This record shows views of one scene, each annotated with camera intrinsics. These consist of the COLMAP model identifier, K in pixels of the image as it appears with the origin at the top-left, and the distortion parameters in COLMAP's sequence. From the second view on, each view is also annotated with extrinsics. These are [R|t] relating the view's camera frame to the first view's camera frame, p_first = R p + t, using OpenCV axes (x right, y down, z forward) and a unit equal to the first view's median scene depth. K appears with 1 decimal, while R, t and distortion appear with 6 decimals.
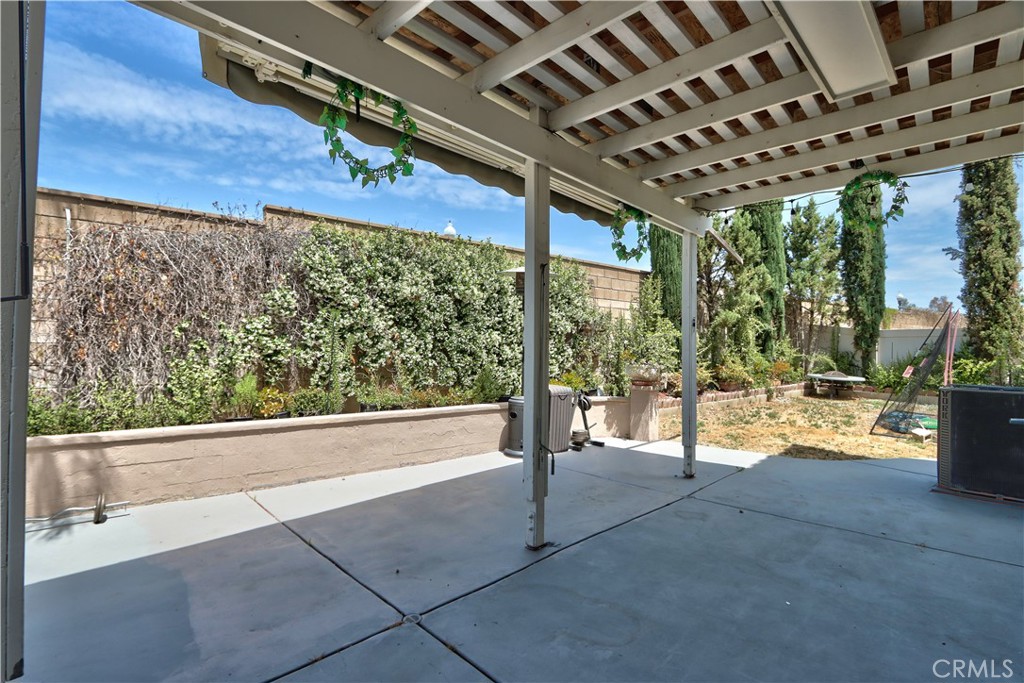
lens RADIAL K [[478.1, 0, 512.0], [0, 478.1, 341.5], [0, 0, 1]] dist [-0.011127, 0.000720]
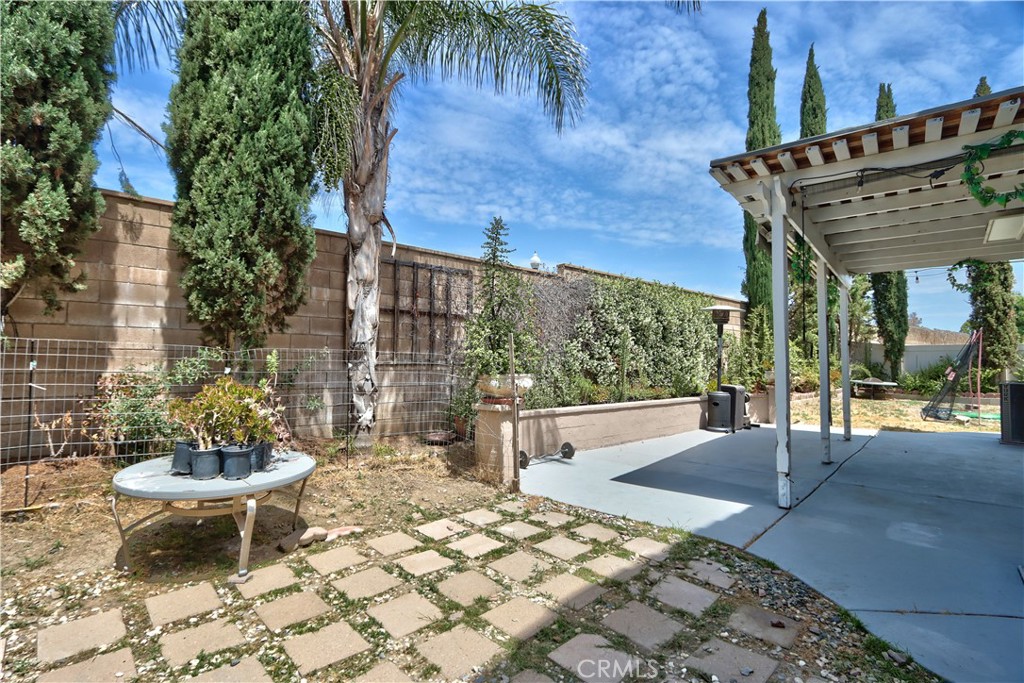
lens RADIAL K [[477.8, 0, 496.4], [0, 477.8, 341.5], [0, 0, 1]] dist [-0.016377, 0.000702]
pose [[0.999465, 0.000768, 0.032713, -0.715220], [0.000132, 0.999622, -0.027506, -0.000784], [-0.032721, 0.027496, 0.999086, -0.459355]]
